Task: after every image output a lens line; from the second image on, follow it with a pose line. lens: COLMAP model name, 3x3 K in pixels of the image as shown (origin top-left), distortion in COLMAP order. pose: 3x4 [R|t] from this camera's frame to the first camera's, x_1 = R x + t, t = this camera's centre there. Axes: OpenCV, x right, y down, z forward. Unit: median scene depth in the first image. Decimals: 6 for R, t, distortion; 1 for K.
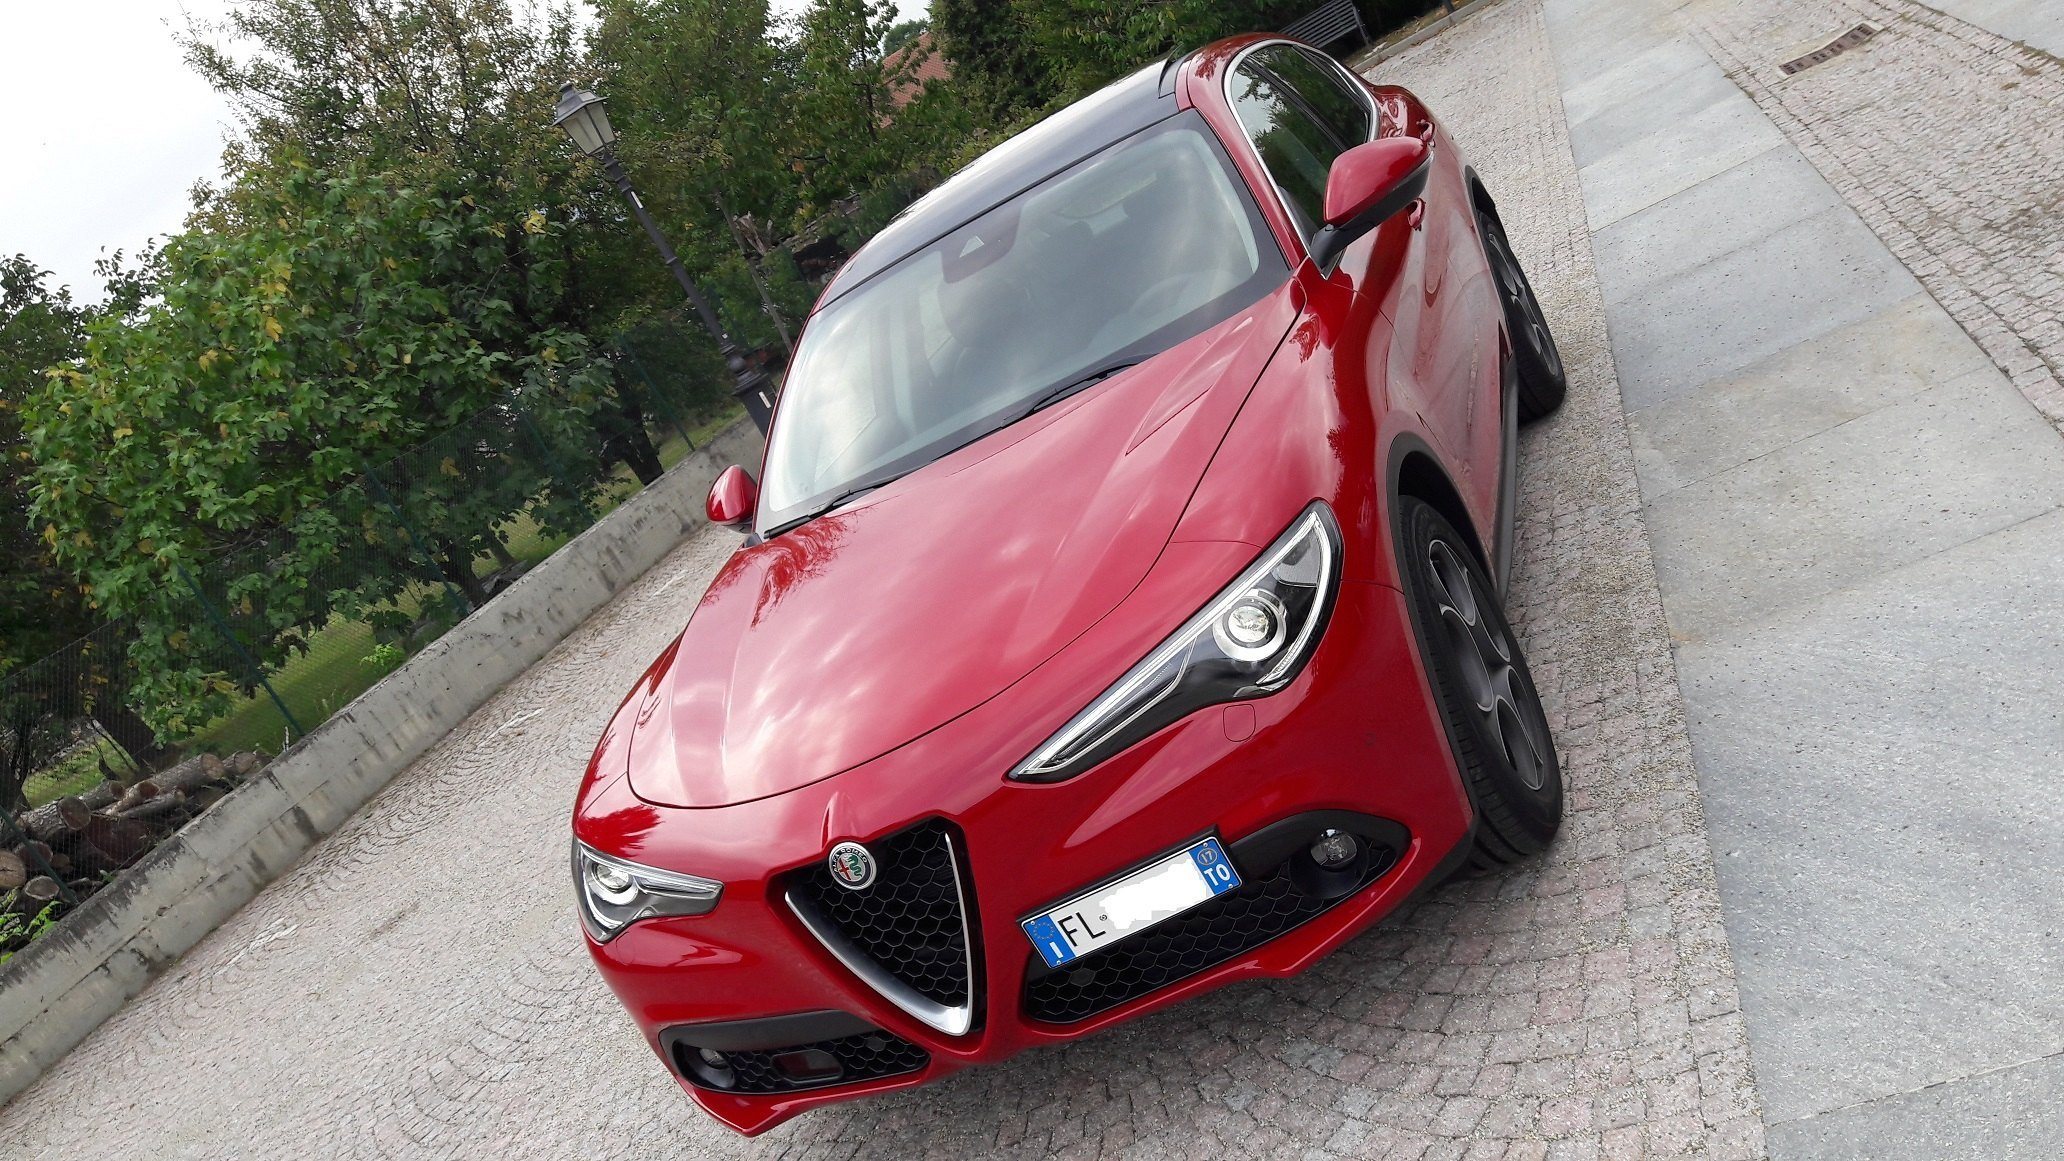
lens RADIAL K [[1746.2, 0, 1032.0], [0, 1746.2, 580.5], [0, 0, 1]] dist [0.028329, 0.000417]
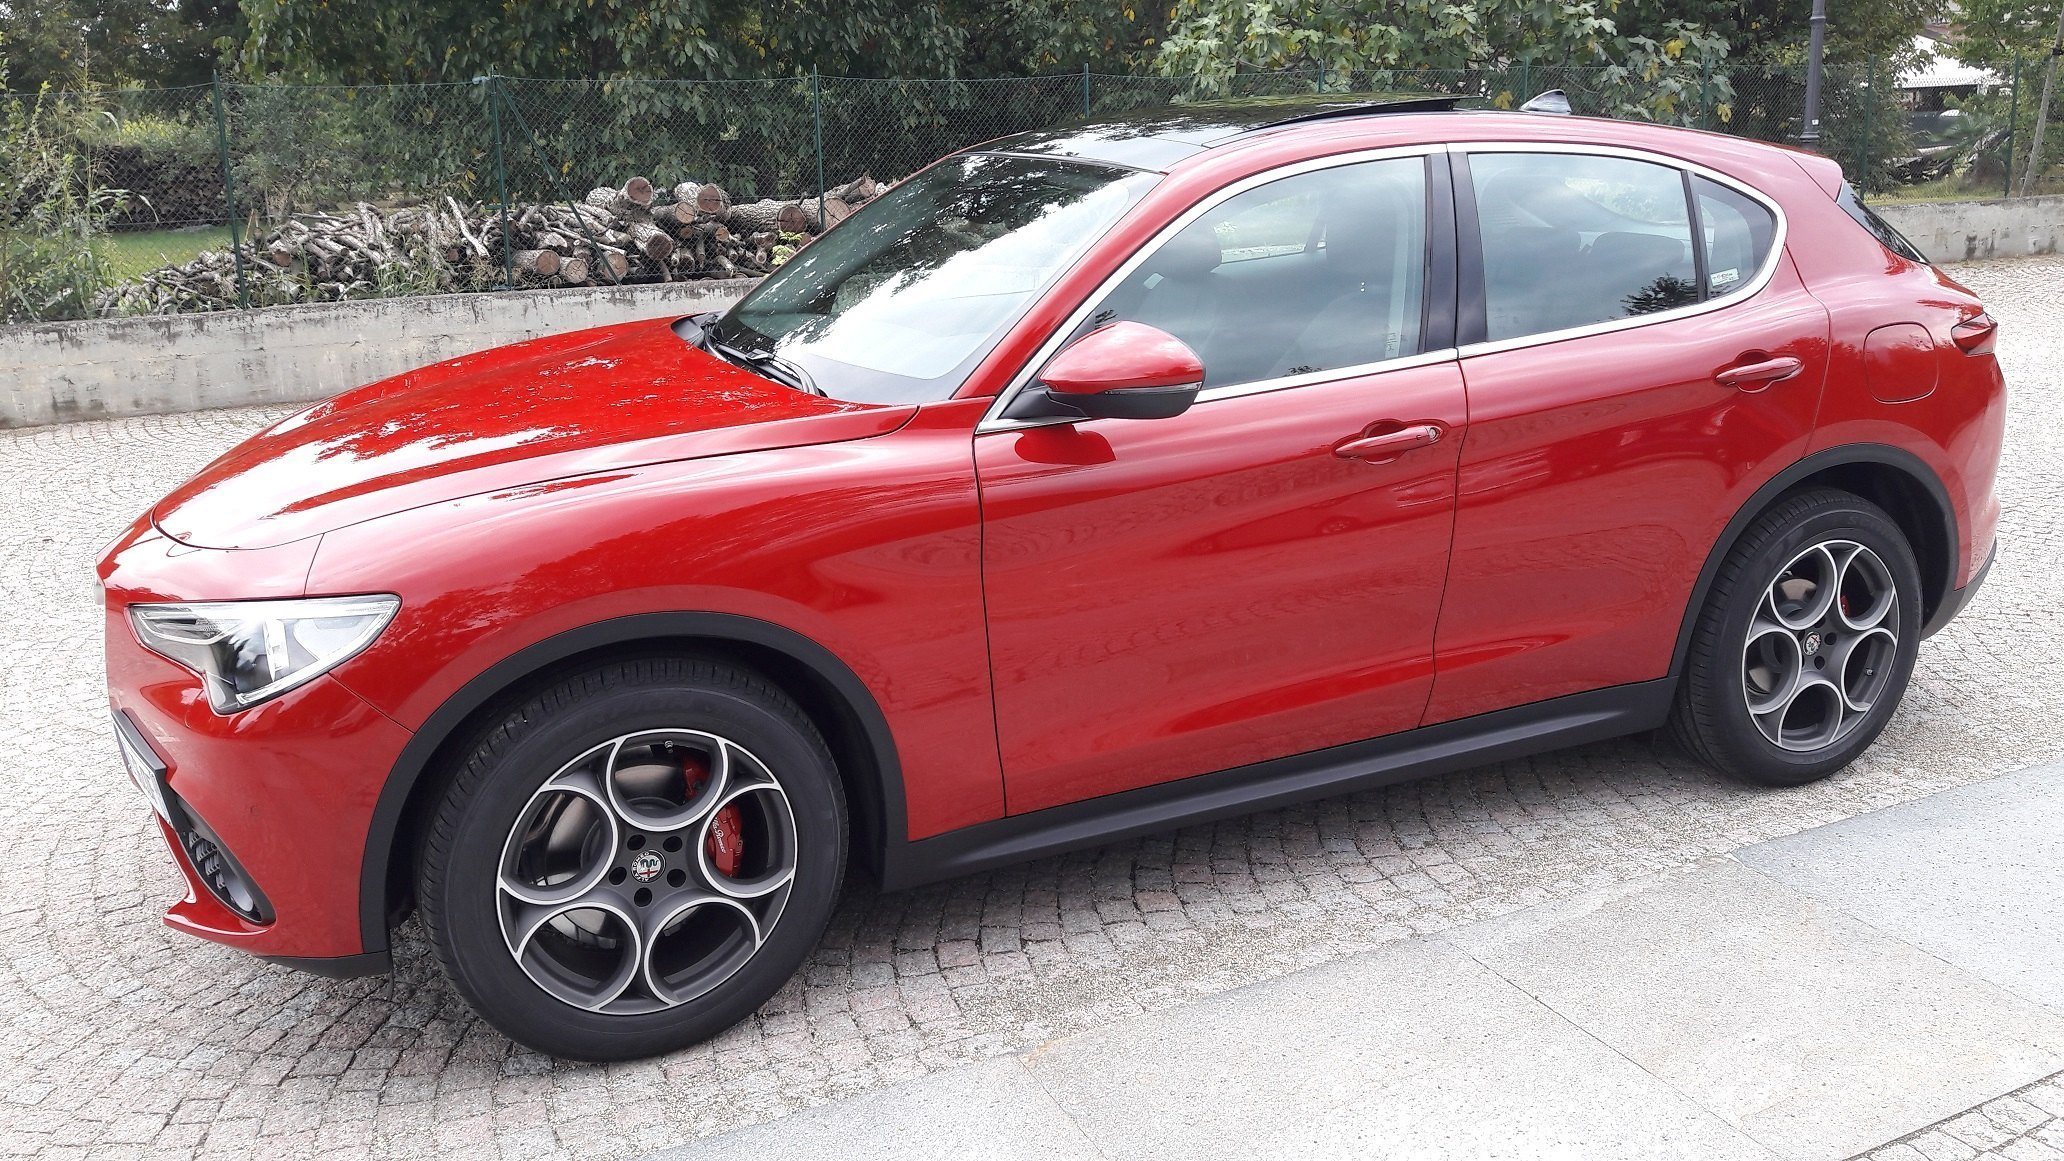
lens RADIAL K [[1697.4, 0, 1029.4], [0, 1697.4, 566.4], [0, 0, 1]] dist [0.079503, -0.191576]
pose [[0.599257, 0.629658, -0.494391, 0.170723], [-0.494125, 0.776804, 0.390406, -0.124168], [0.629867, 0.010338, 0.776634, 0.108208]]
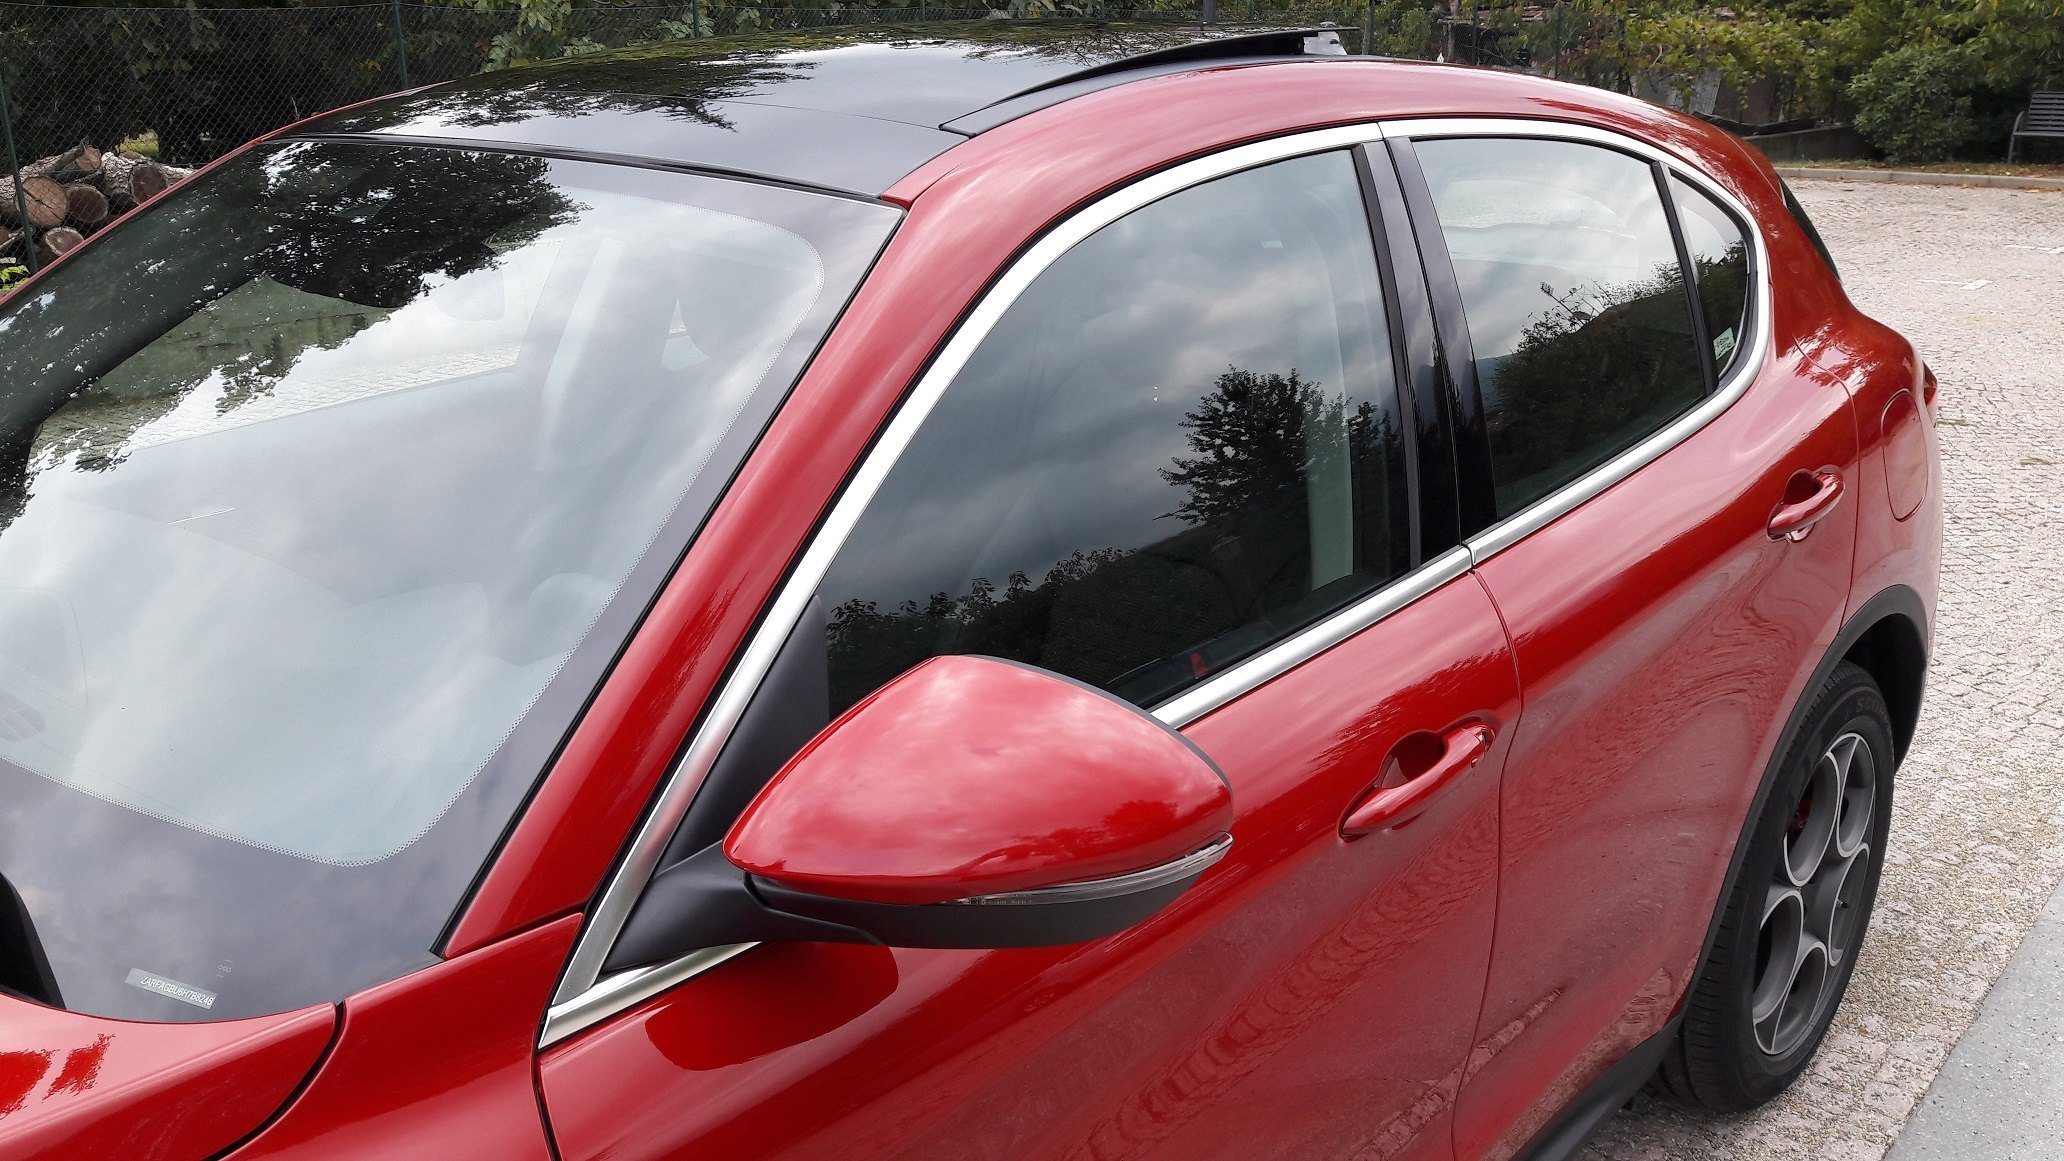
lens RADIAL K [[1719.1, 0, 1035.2], [0, 1719.1, 592.6], [0, 0, 1]] dist [-0.006542, 0.002868]
pose [[0.797378, 0.569795, -0.198802, 0.065305], [-0.528717, 0.818417, 0.225059, -0.090399], [0.290940, -0.074347, 0.953848, 0.215074]]
